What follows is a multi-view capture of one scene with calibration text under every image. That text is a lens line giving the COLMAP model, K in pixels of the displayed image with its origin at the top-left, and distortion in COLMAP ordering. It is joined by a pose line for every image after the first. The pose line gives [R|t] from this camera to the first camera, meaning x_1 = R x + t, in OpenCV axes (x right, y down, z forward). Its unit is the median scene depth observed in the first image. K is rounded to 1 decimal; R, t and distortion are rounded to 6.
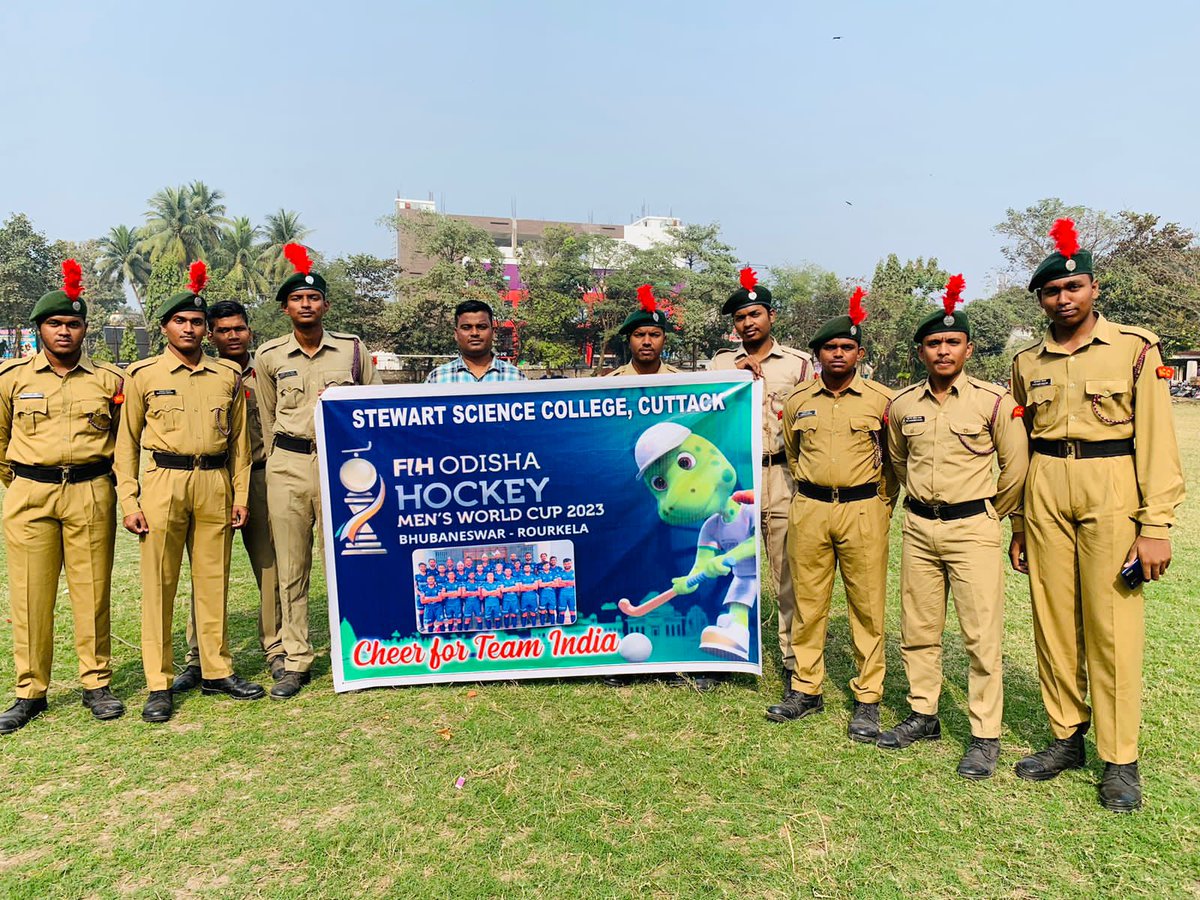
lens RADIAL K [[912.0, 0, 607.0], [0, 912.0, 389.6], [0, 0, 1]] dist [0.226029, -0.232106]
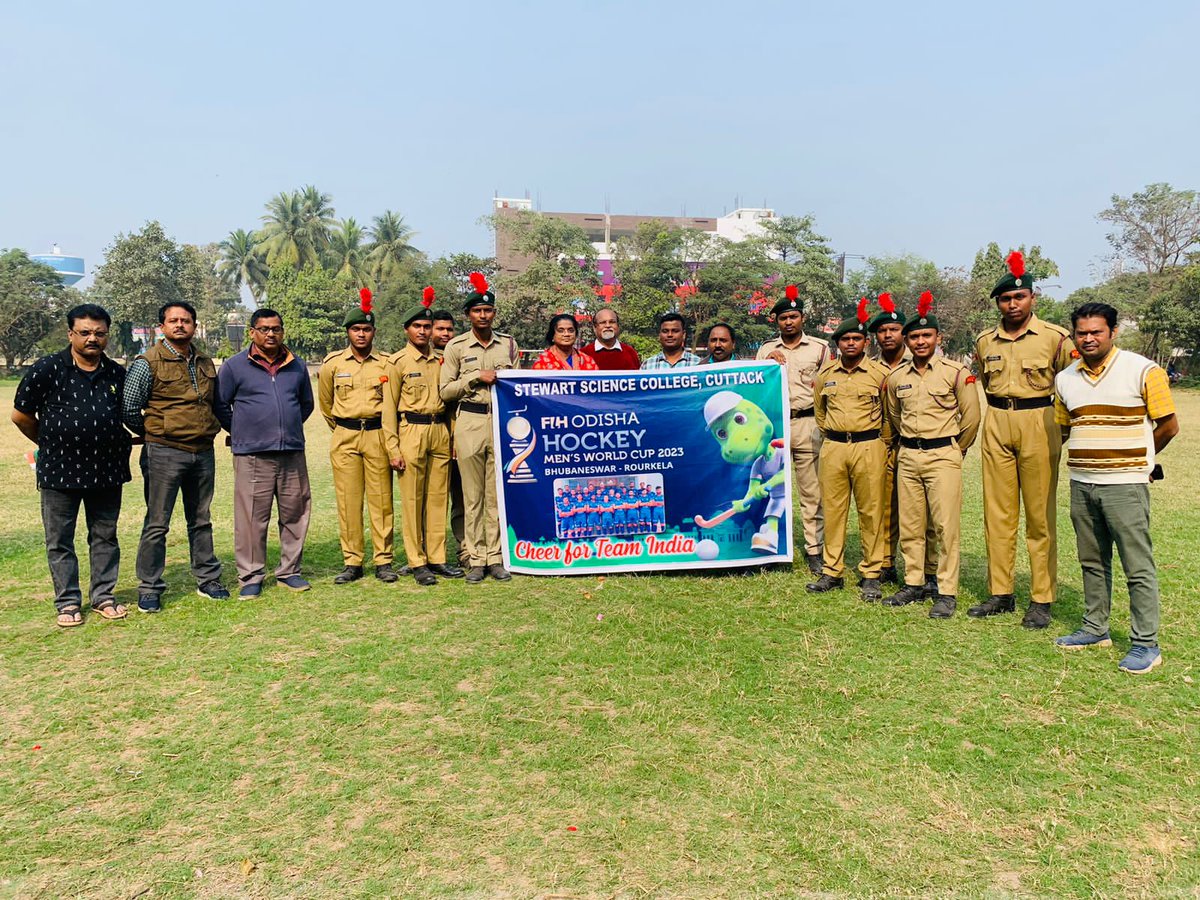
lens RADIAL K [[912.0, 0, 607.0], [0, 912.0, 389.6], [0, 0, 1]] dist [0.226029, -0.232106]
pose [[0.994836, -0.003222, -0.101440, 0.022595], [0.003929, 0.999969, 0.006770, 0.020514], [0.101415, -0.007134, 0.994819, -0.437586]]
